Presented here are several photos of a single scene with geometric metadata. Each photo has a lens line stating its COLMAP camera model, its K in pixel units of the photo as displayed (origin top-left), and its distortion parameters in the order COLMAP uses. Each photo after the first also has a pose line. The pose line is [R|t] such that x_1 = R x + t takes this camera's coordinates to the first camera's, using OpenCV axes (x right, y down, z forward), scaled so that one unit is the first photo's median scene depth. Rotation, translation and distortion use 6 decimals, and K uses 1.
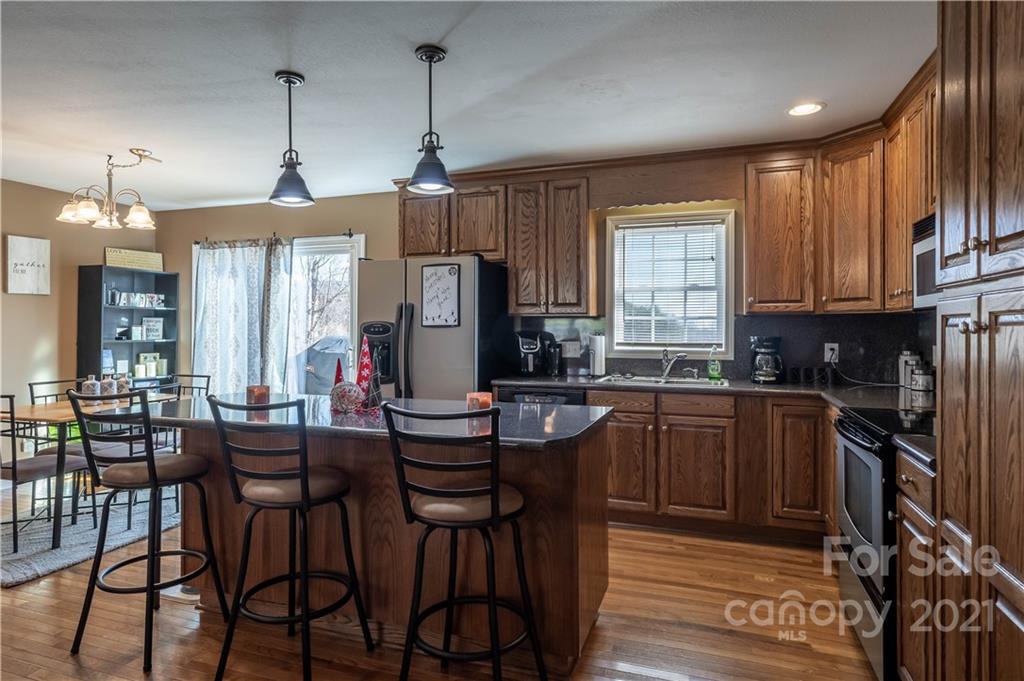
lens RADIAL K [[584.6, 0, 511.7], [0, 584.6, 329.9], [0, 0, 1]] dist [0.020337, -0.000180]
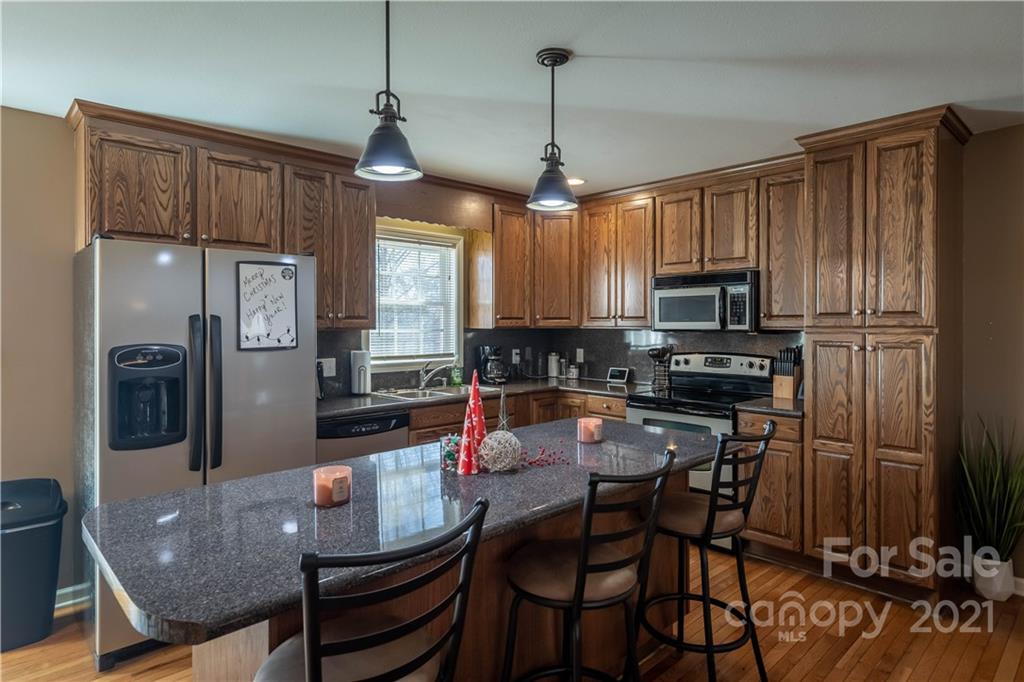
lens RADIAL K [[584.6, 0, 512.6], [0, 584.6, 337.1], [0, 0, 1]] dist [0.020337, -0.000180]
pose [[0.450796, -0.023135, 0.892327, -0.627052], [0.008596, 0.999730, 0.021577, -0.033250], [-0.892585, -0.002056, 0.450874, 0.404800]]
